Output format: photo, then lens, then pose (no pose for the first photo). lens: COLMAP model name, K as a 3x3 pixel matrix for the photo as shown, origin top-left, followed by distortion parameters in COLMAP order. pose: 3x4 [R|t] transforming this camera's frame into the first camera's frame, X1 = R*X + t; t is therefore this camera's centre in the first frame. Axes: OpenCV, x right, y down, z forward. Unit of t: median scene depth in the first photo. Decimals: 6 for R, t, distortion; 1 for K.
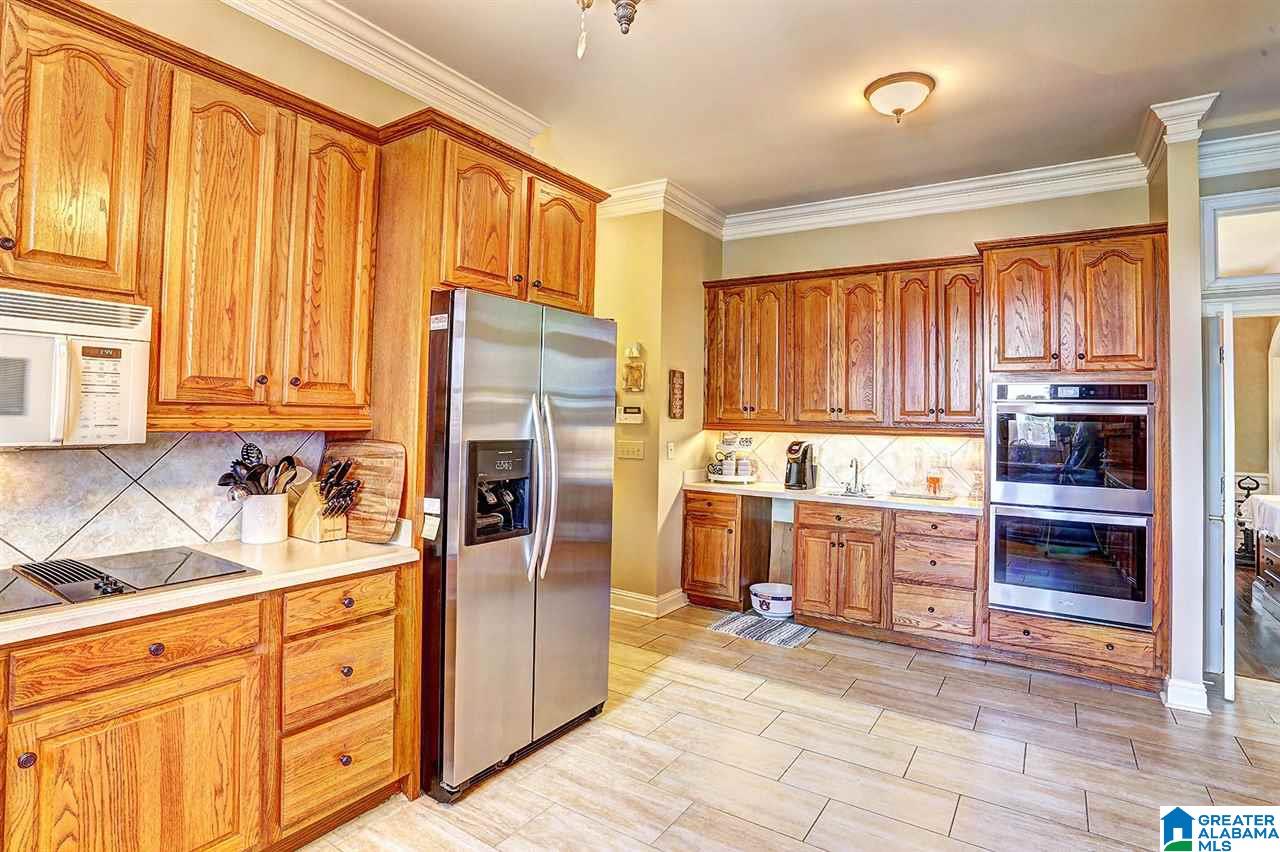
lens RADIAL K [[650.1, 0, 640.7], [0, 650.1, 421.3], [0, 0, 1]] dist [-0.015082, 0.003287]
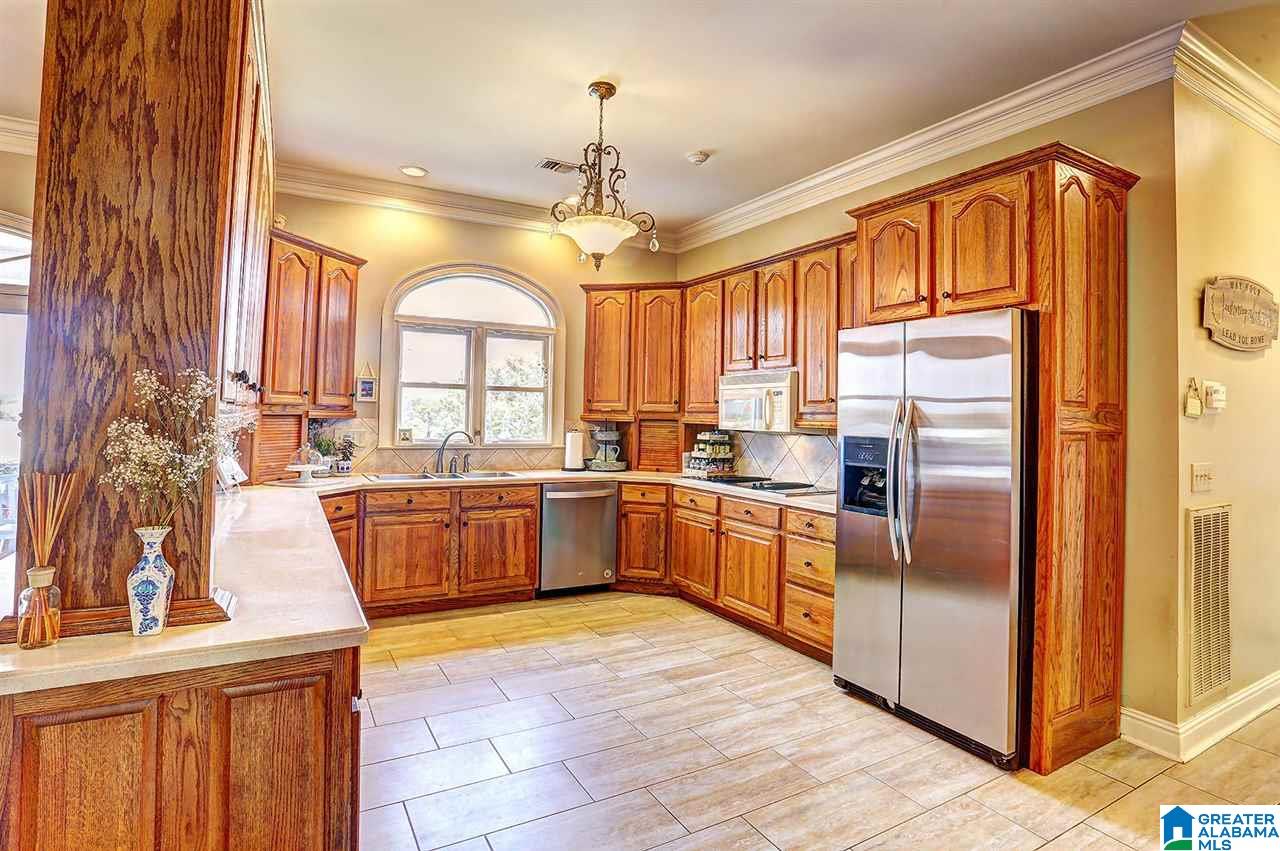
lens RADIAL K [[650.1, 0, 640.4], [0, 650.1, 423.2], [0, 0, 1]] dist [-0.015082, 0.003287]
pose [[-0.443789, -0.014681, -0.896011, 1.154211], [-0.035791, 0.999358, 0.001353, 0.016789], [0.895416, 0.032669, -0.444030, 1.178288]]
